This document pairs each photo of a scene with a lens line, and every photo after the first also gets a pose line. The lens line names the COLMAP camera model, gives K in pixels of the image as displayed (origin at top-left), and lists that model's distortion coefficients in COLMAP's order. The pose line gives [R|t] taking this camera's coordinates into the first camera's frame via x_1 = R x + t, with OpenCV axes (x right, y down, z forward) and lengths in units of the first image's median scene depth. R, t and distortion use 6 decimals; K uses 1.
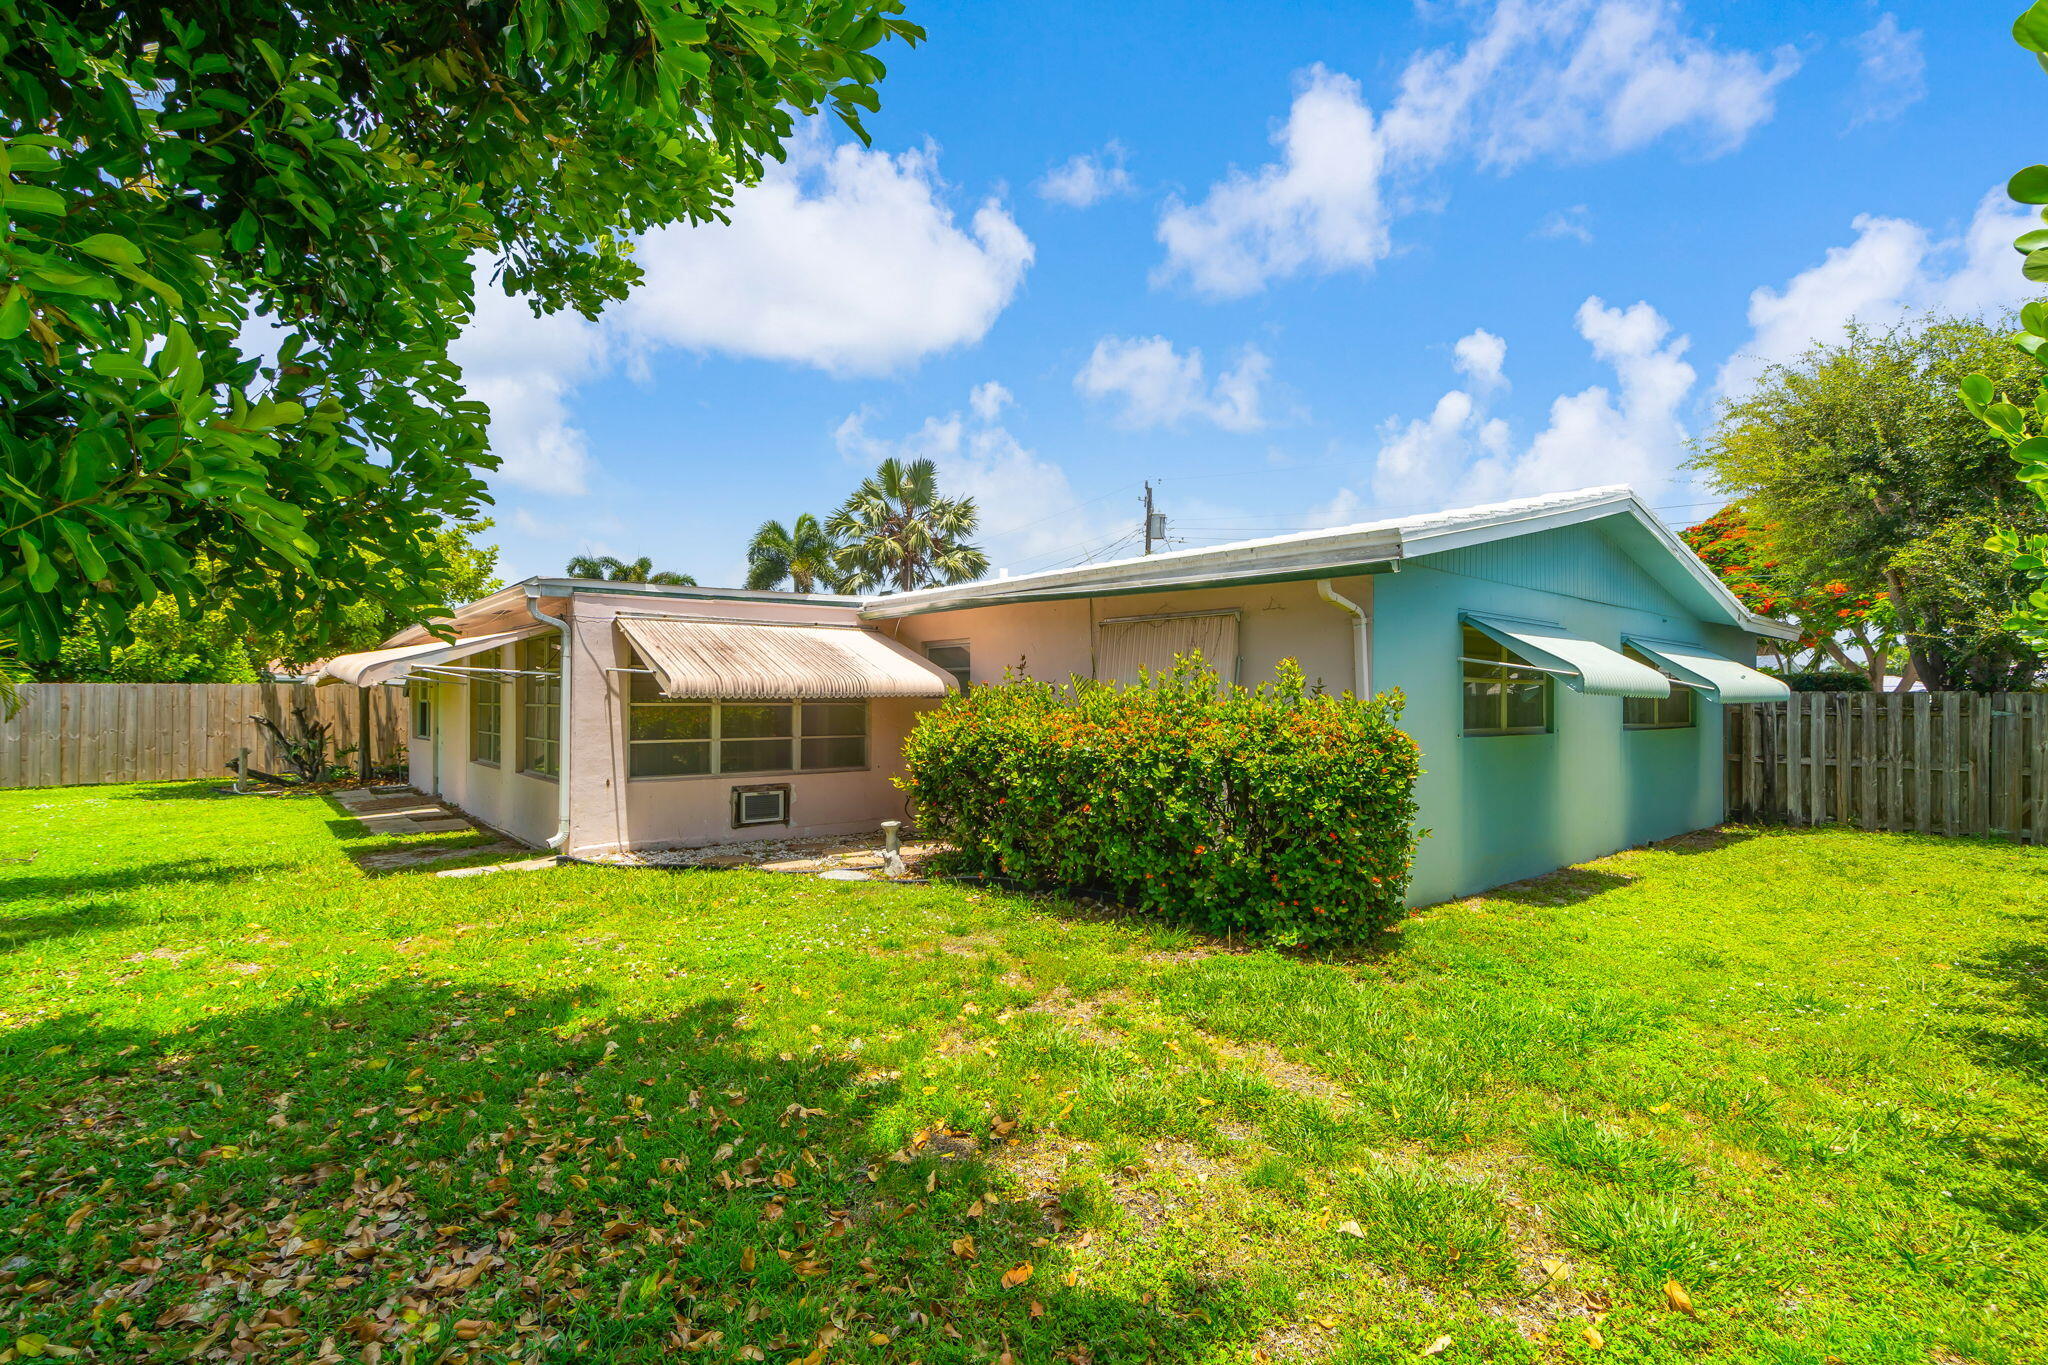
lens RADIAL K [[925.1, 0, 1022.1], [0, 925.1, 702.0], [0, 0, 1]] dist [-0.047282, -0.000045]
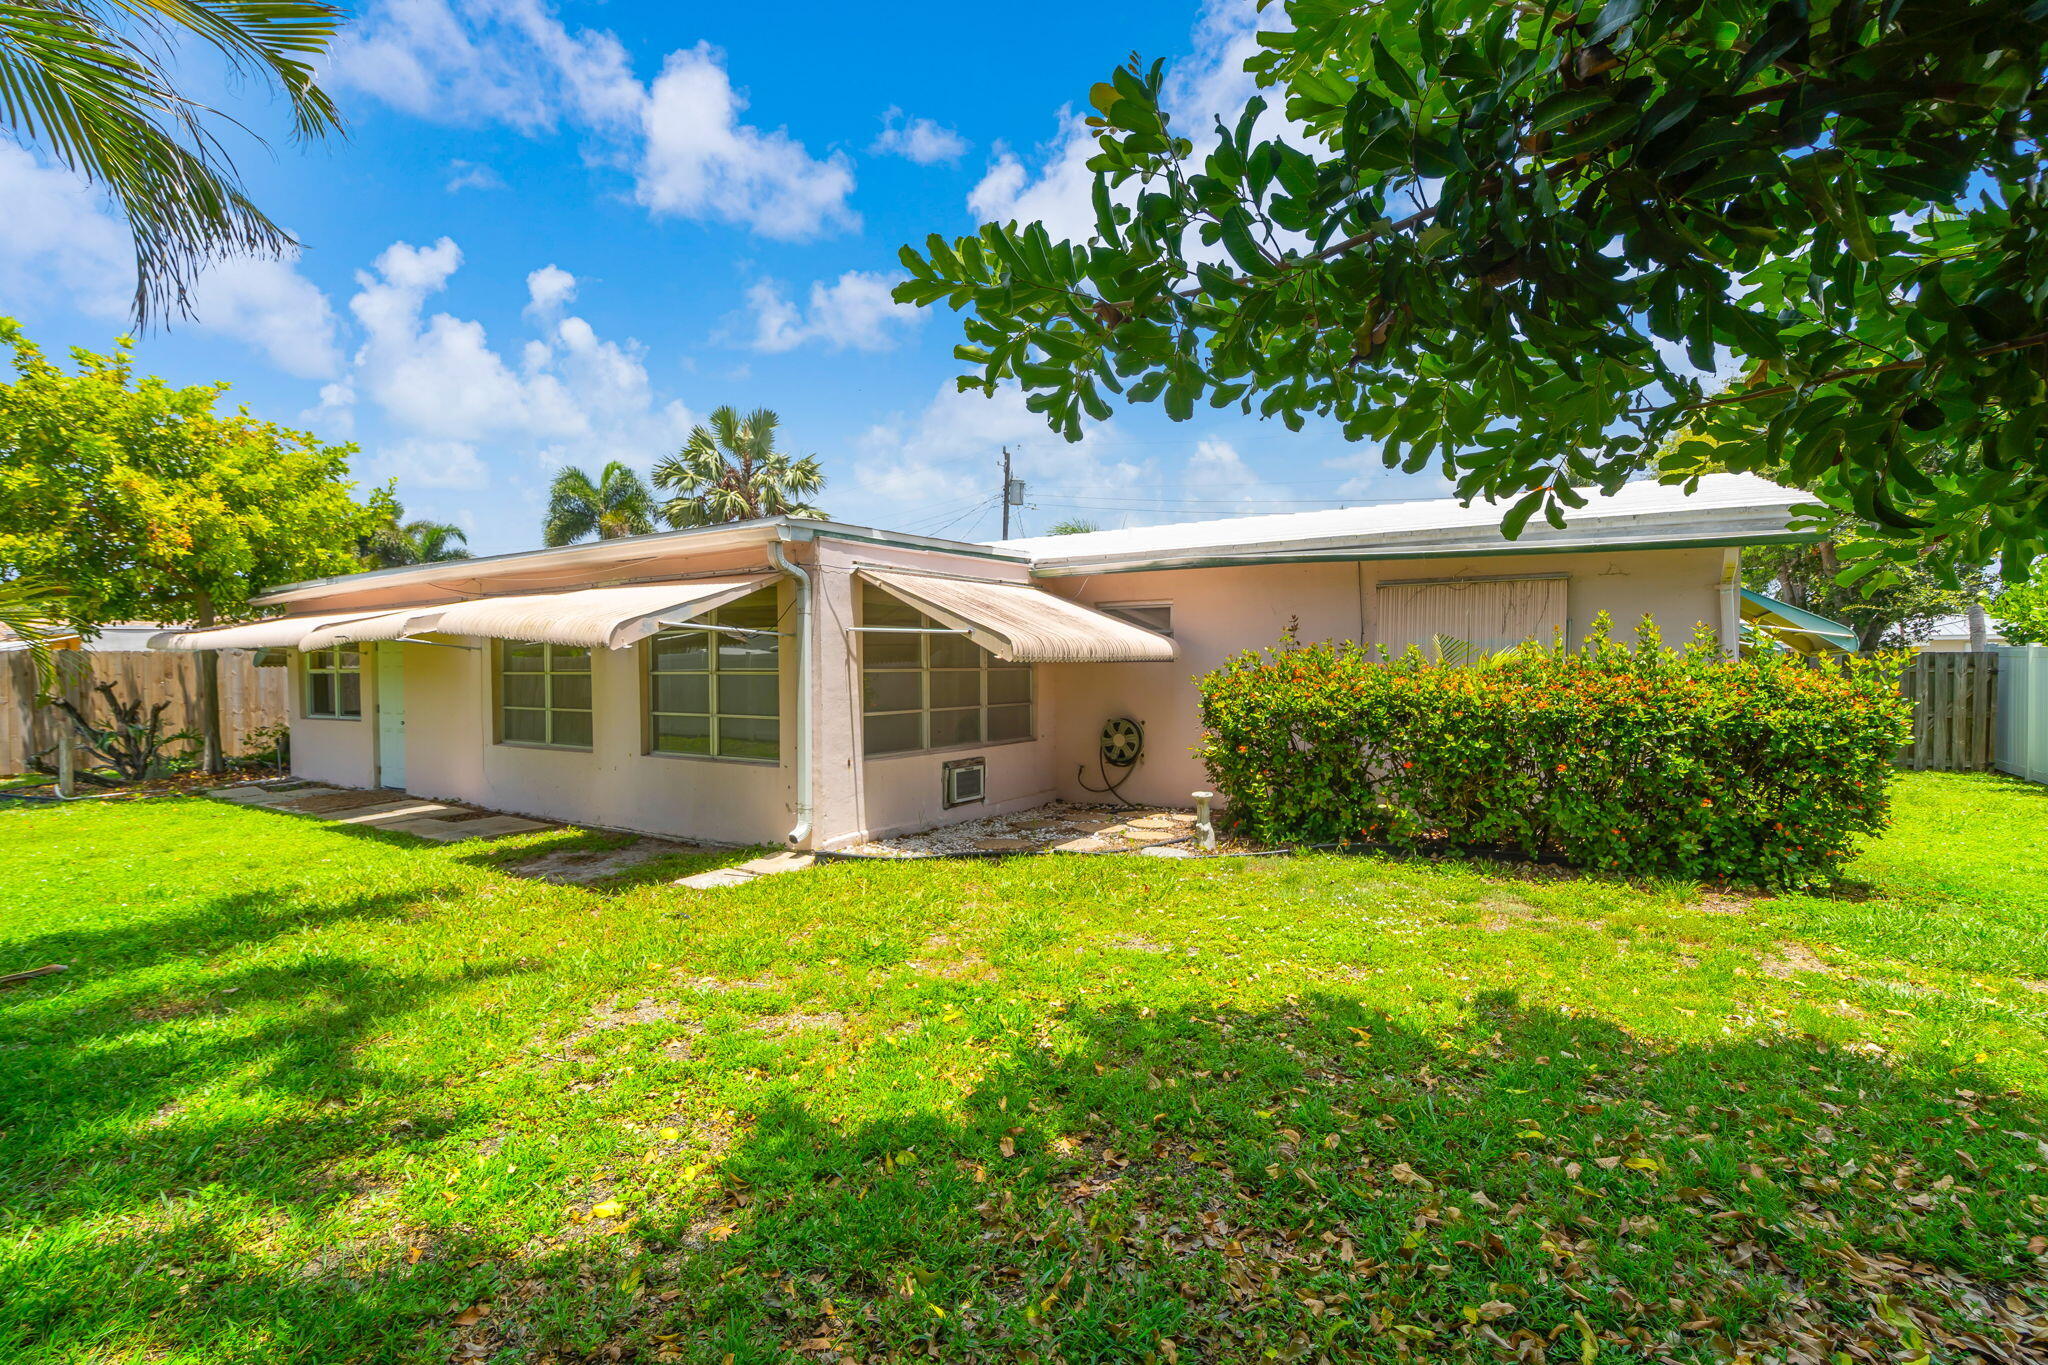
lens RADIAL K [[931.2, 0, 1021.2], [0, 931.2, 675.6], [0, 0, 1]] dist [-0.006862, -0.000212]
pose [[0.964054, -0.008018, 0.265585, -0.465528], [0.006368, 0.999955, 0.007075, 0.002245], [-0.265630, -0.005130, 0.964061, 0.111615]]
